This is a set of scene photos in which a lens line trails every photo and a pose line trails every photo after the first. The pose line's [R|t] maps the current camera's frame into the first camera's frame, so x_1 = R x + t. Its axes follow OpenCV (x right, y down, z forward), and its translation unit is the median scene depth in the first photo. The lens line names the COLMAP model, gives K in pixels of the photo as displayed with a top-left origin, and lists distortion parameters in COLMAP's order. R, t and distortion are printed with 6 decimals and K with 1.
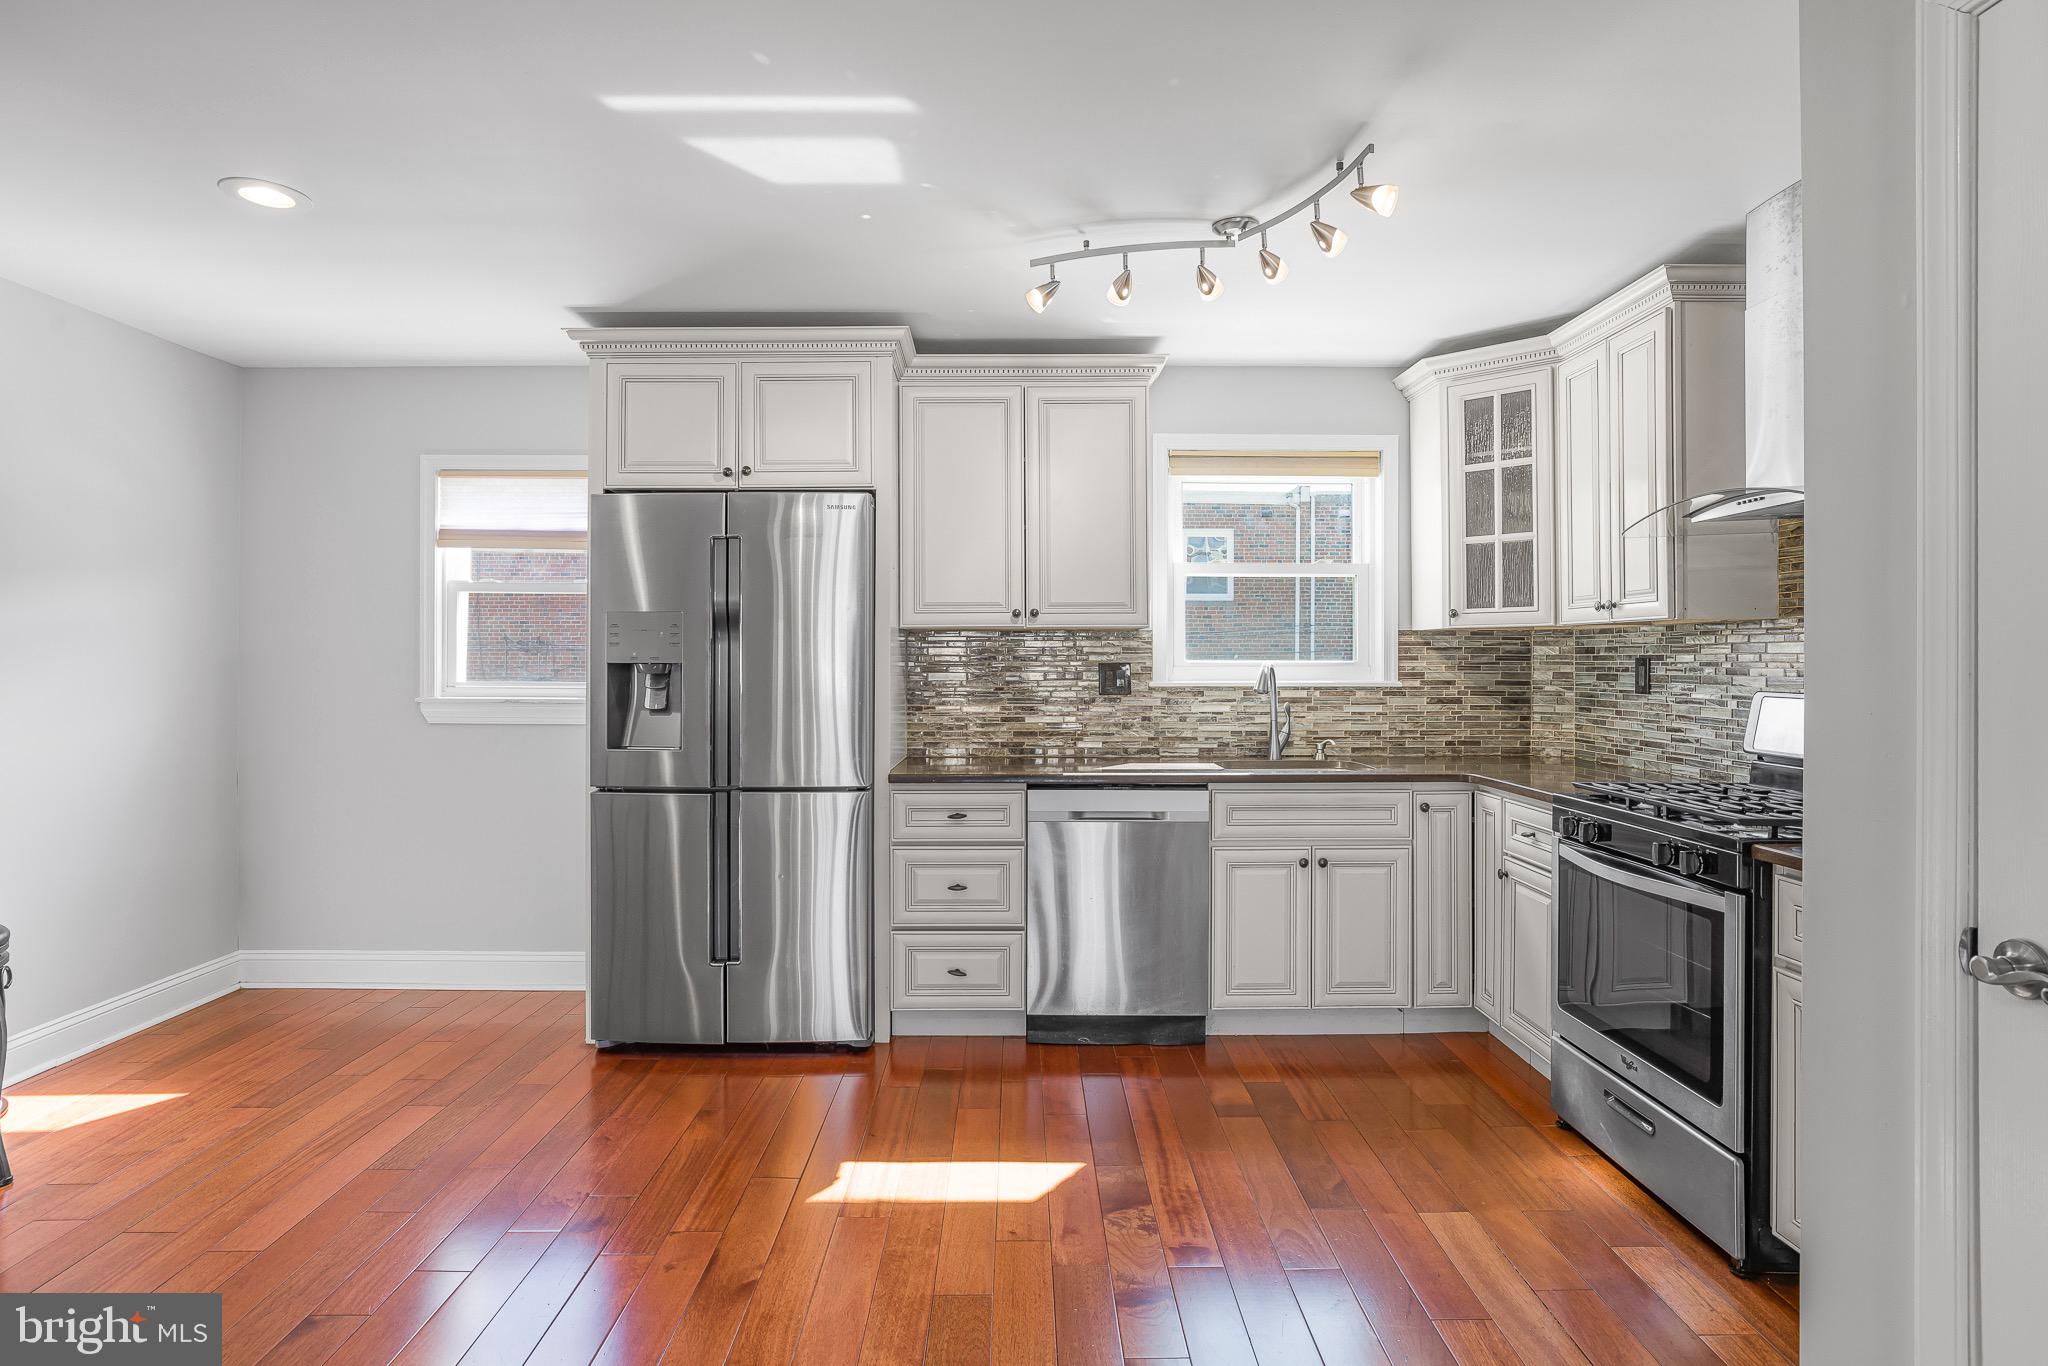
lens RADIAL K [[1079.3, 0, 1025.1], [0, 1079.3, 658.6], [0, 0, 1]] dist [-0.025953, 0.001180]
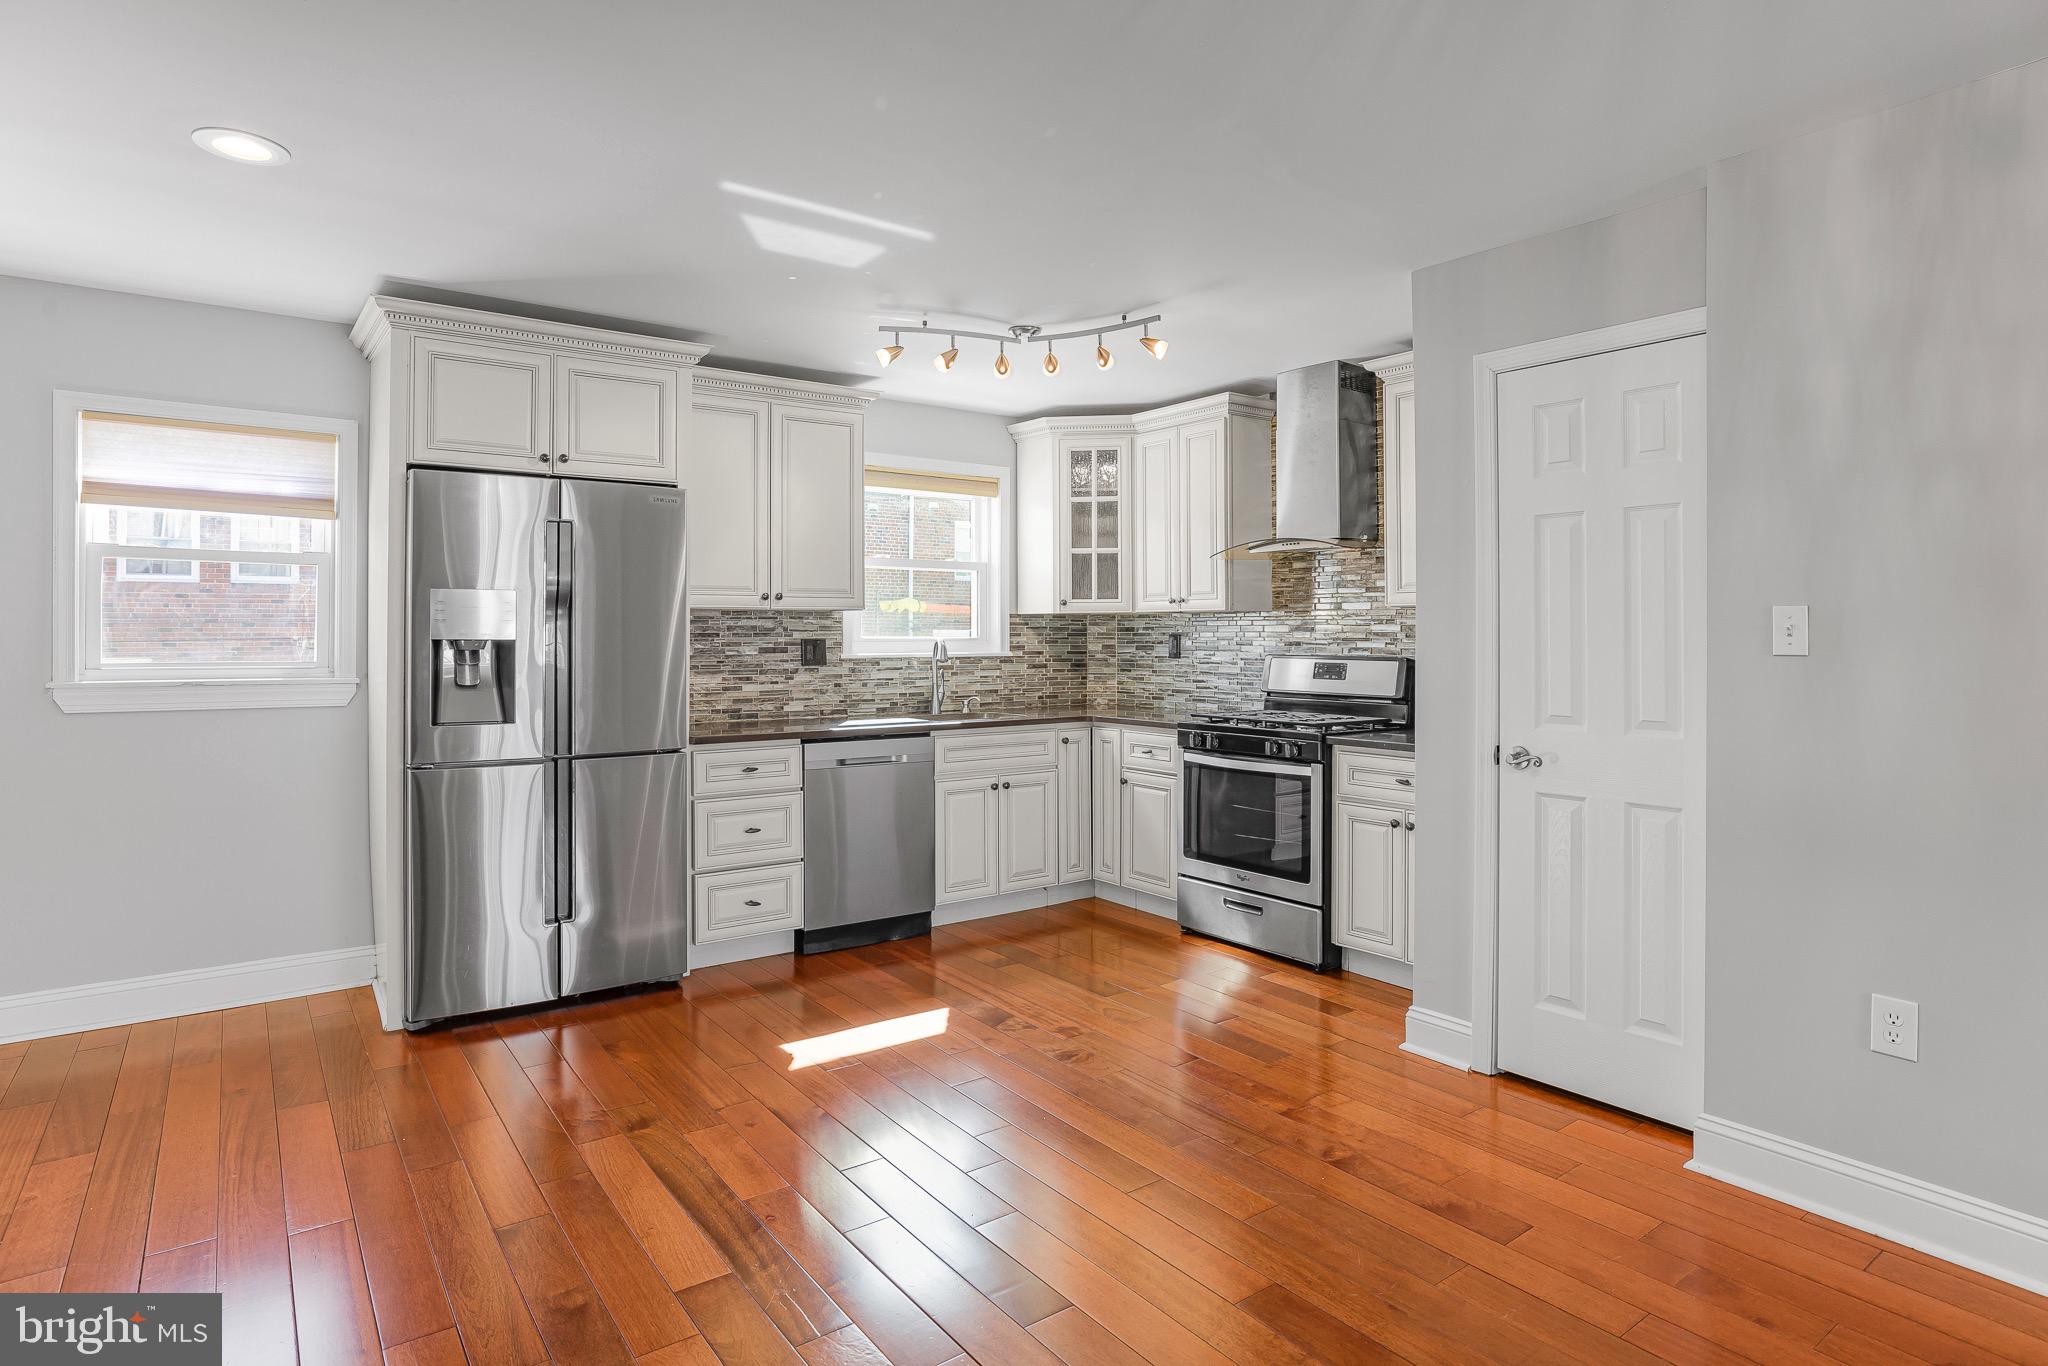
lens RADIAL K [[1105.3, 0, 1024.2], [0, 1105.3, 628.1], [0, 0, 1]] dist [-0.023948, 0.001339]
pose [[0.810199, 0.003446, 0.586144, -0.495263], [0.000636, 0.999977, -0.006758, 0.000710], [-0.586154, 0.005848, 0.810179, -0.135552]]
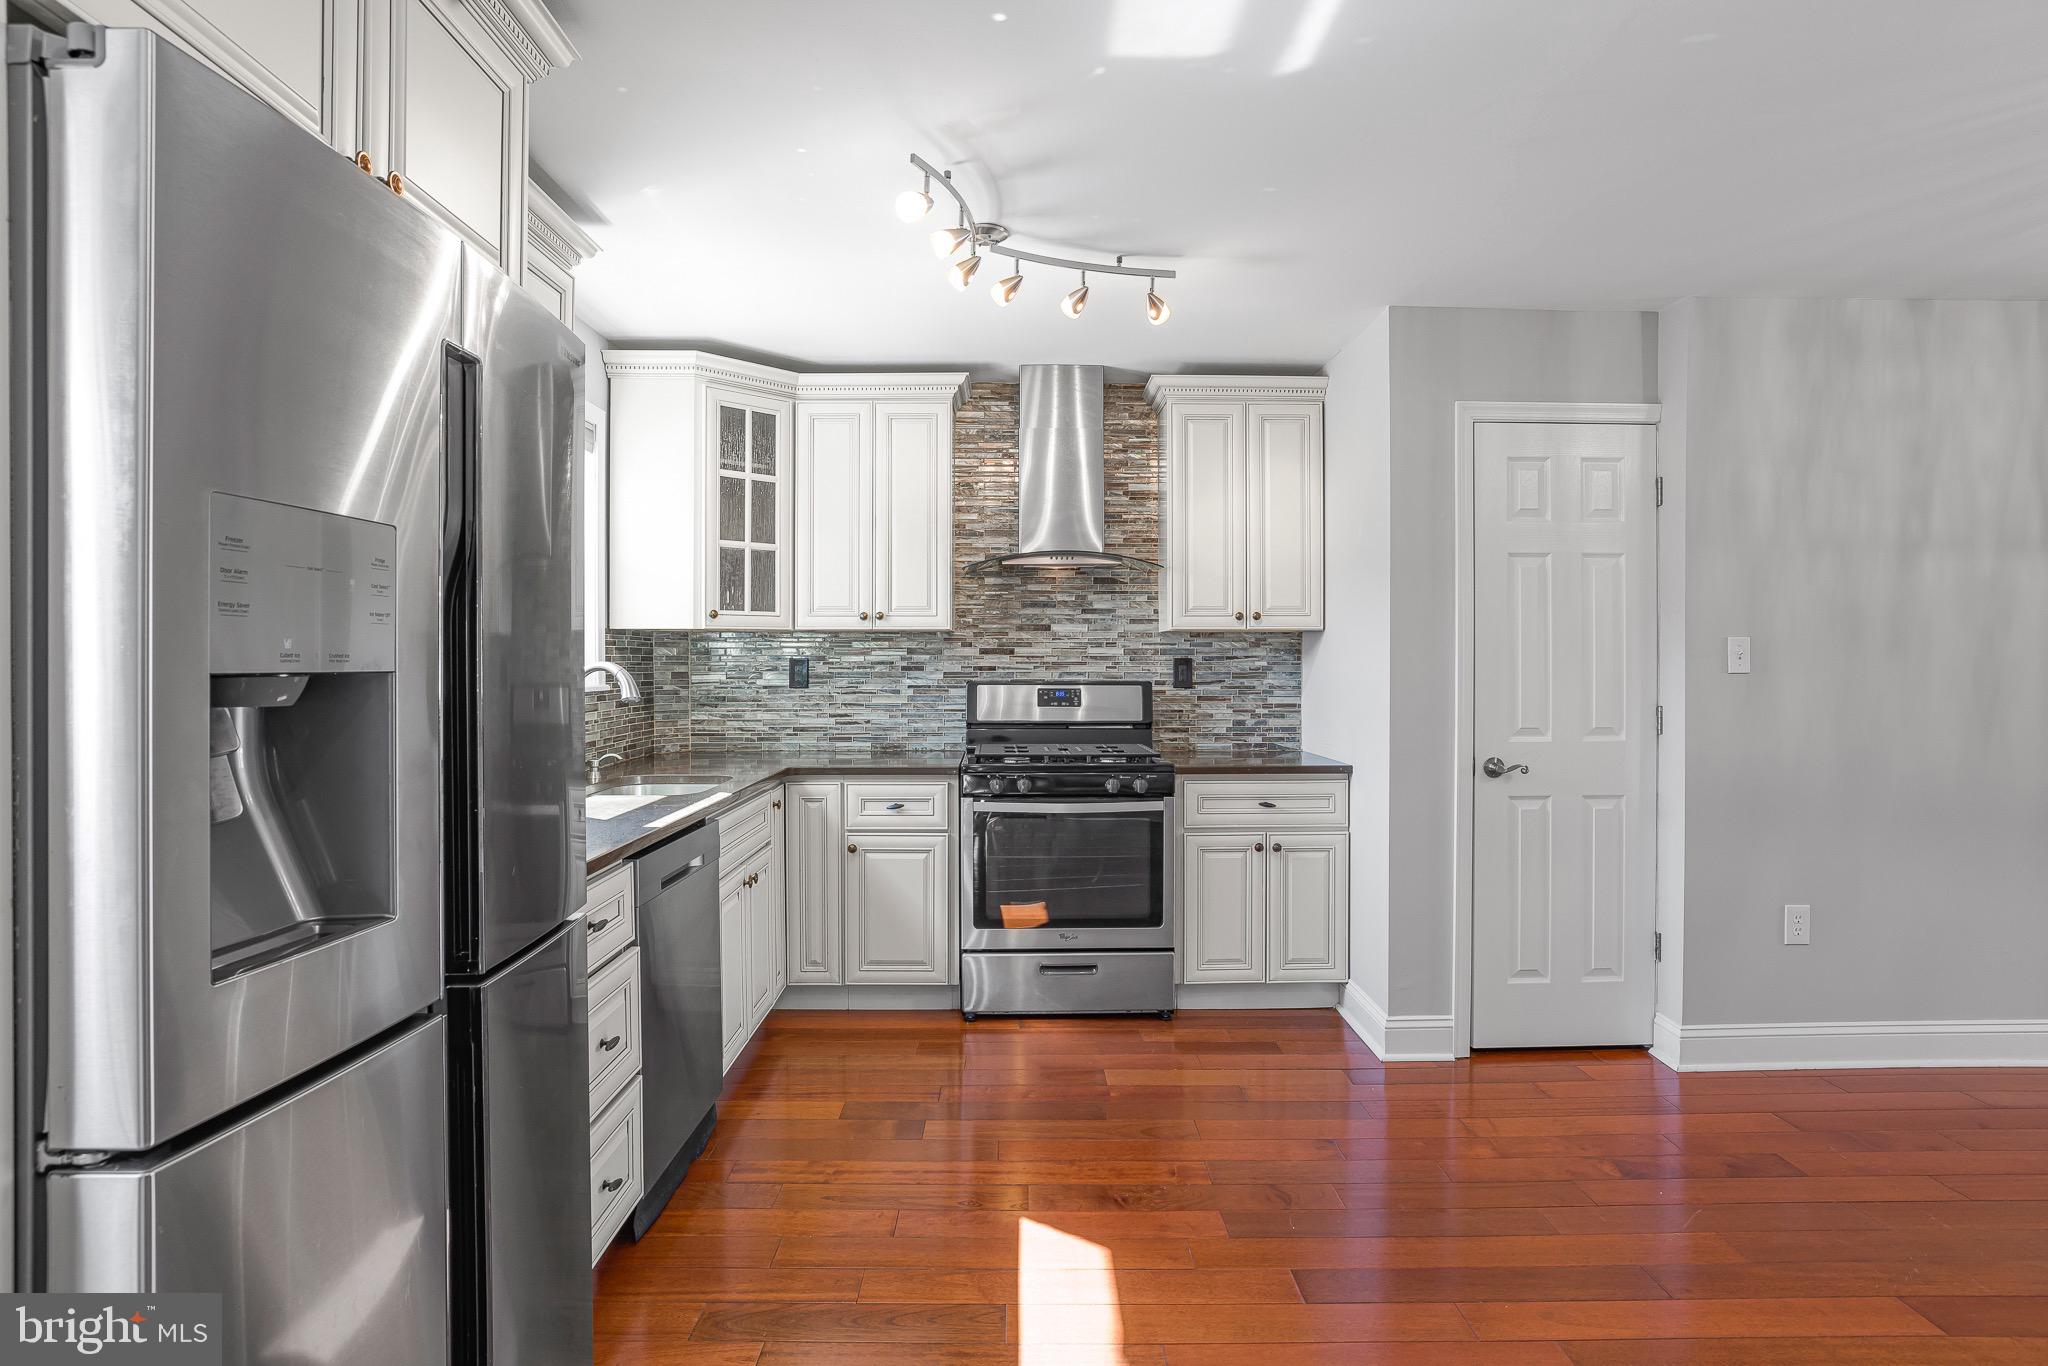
lens RADIAL K [[1067.0, 0, 1018.5], [0, 1067.0, 661.4], [0, 0, 1]] dist [-0.049055, 0.021674]
pose [[0.004154, -0.003662, 0.999985, -0.606940], [0.001943, 0.999991, 0.003654, -0.001099], [-0.999989, 0.001928, 0.004161, 0.727555]]
